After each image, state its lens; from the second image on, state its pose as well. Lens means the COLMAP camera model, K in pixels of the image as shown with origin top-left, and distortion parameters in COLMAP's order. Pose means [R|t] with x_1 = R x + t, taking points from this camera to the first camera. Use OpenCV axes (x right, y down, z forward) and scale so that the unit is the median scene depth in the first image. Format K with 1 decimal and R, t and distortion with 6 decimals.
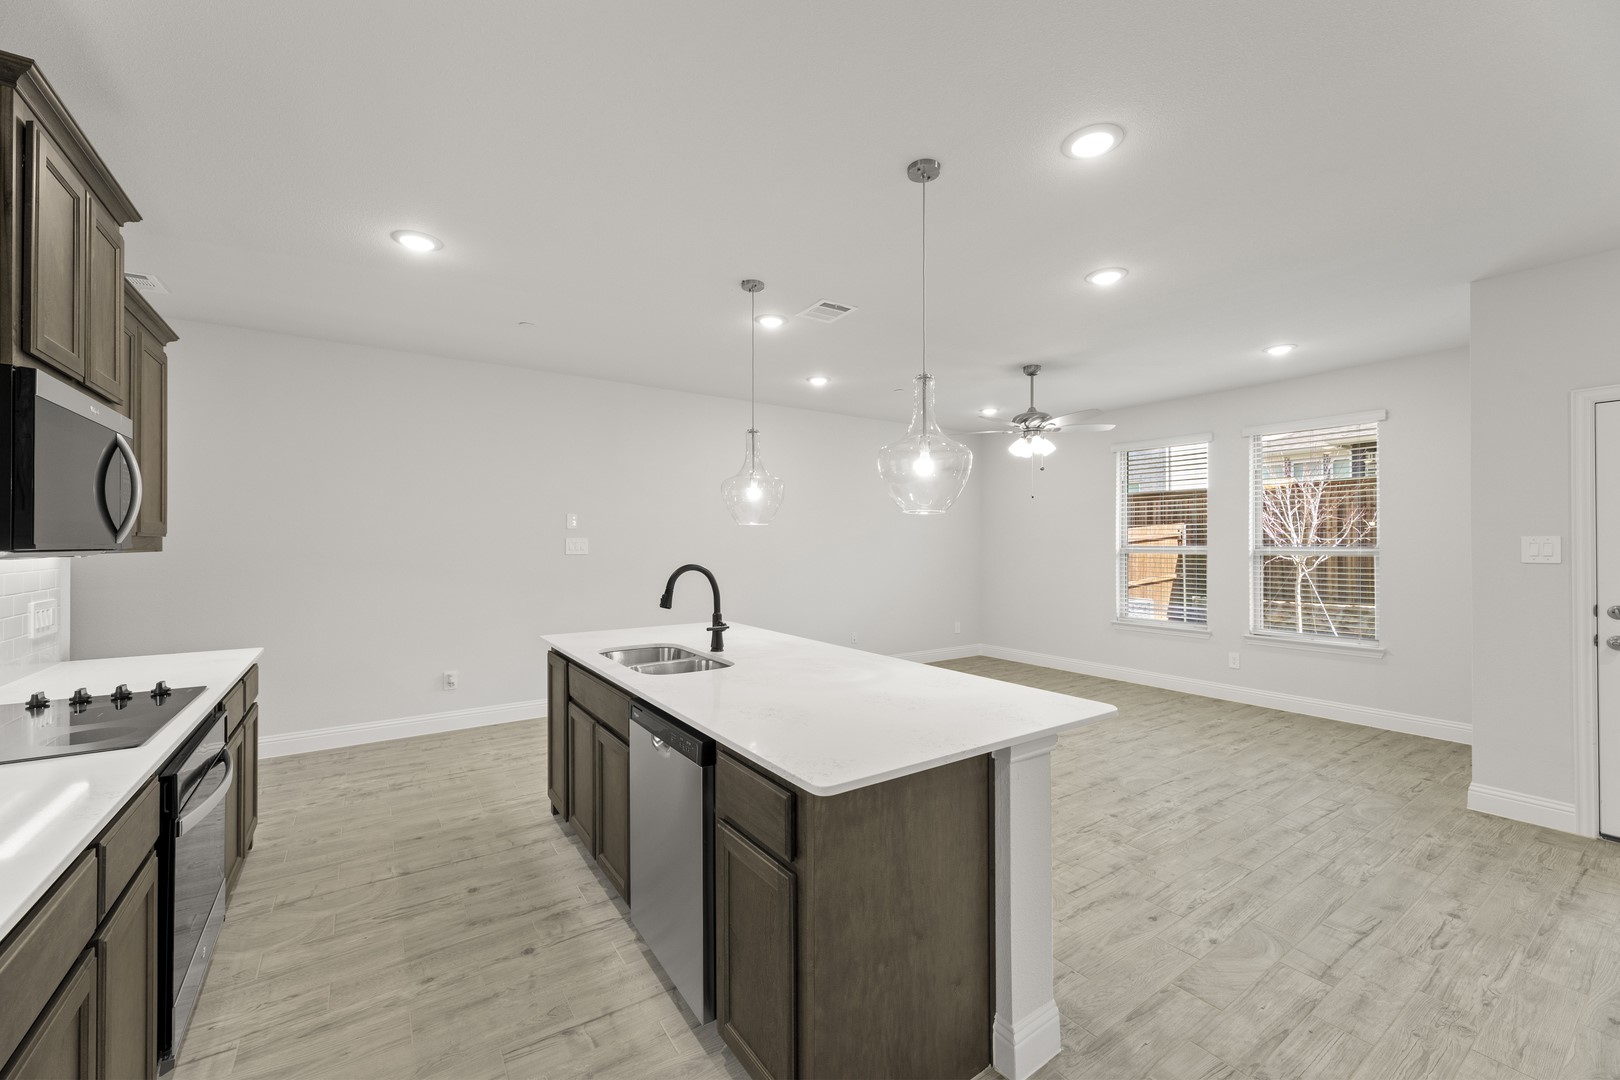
lens RADIAL K [[649.4, 0, 811.8], [0, 649.4, 542.7], [0, 0, 1]] dist [-0.000152, -0.000205]
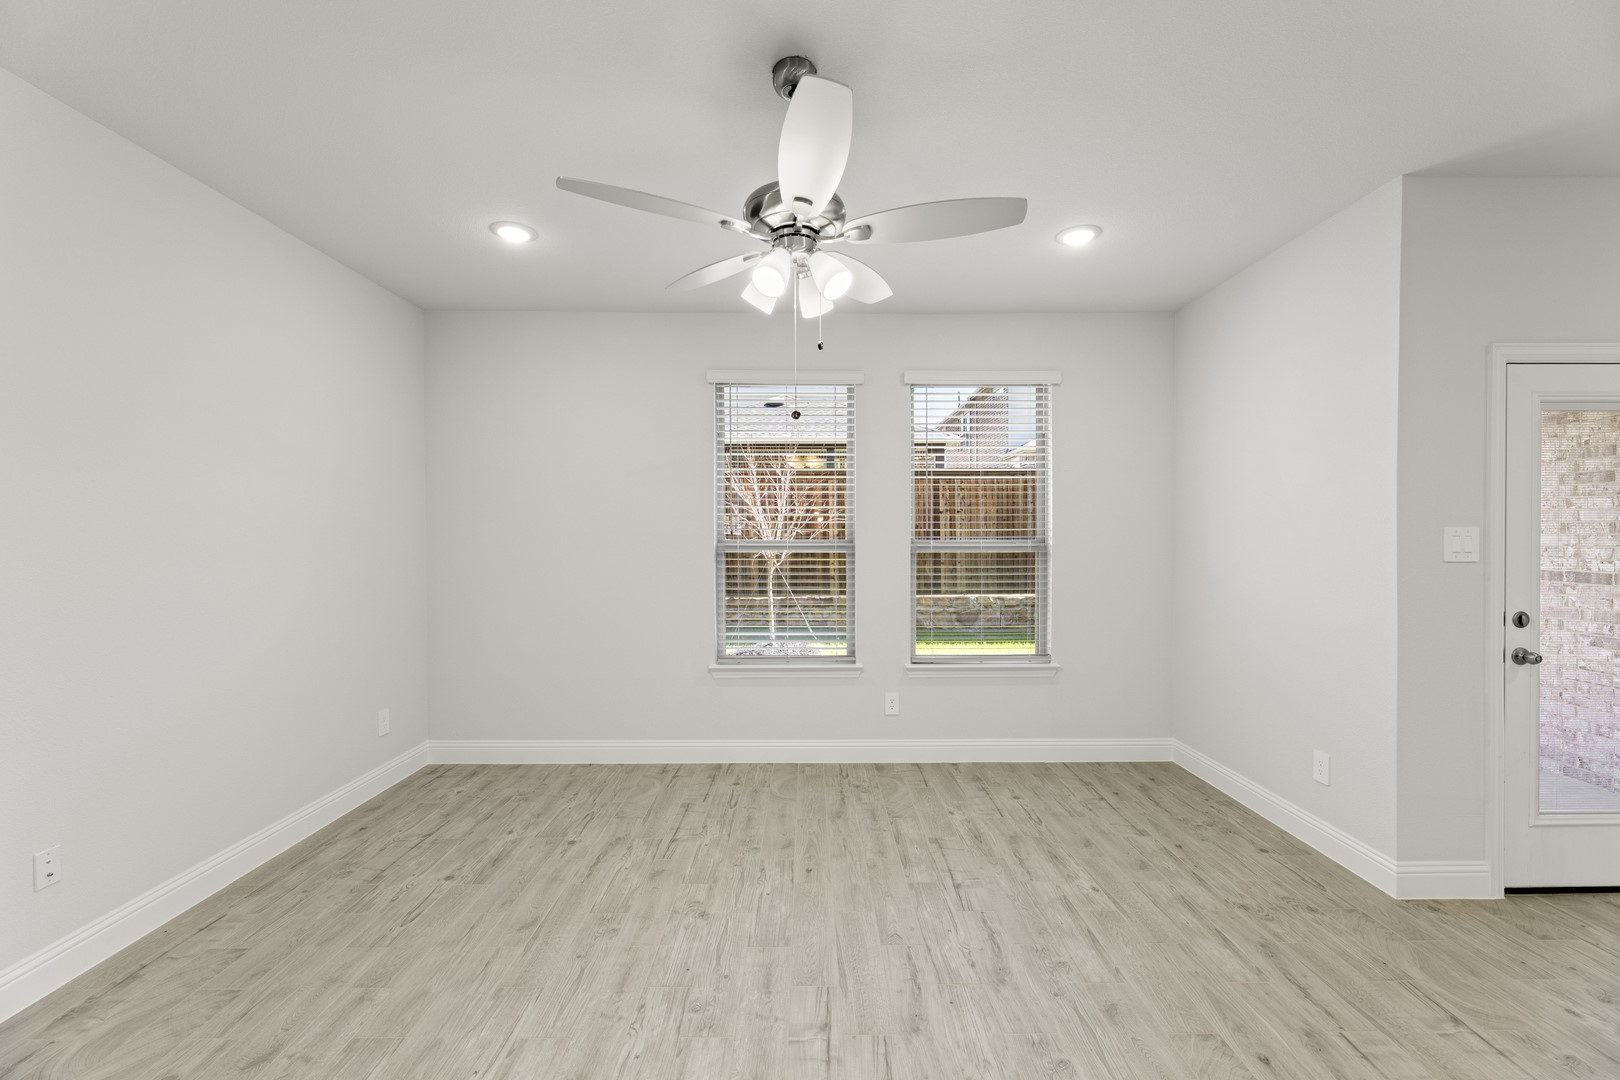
lens RADIAL K [[649.4, 0, 815.8], [0, 649.4, 544.6], [0, 0, 1]] dist [-0.000152, -0.000205]
pose [[0.553894, -0.002457, 0.832583, 0.034279], [-0.007083, 0.999946, 0.007663, 0.007894], [-0.832557, -0.010142, 0.553847, 0.896569]]
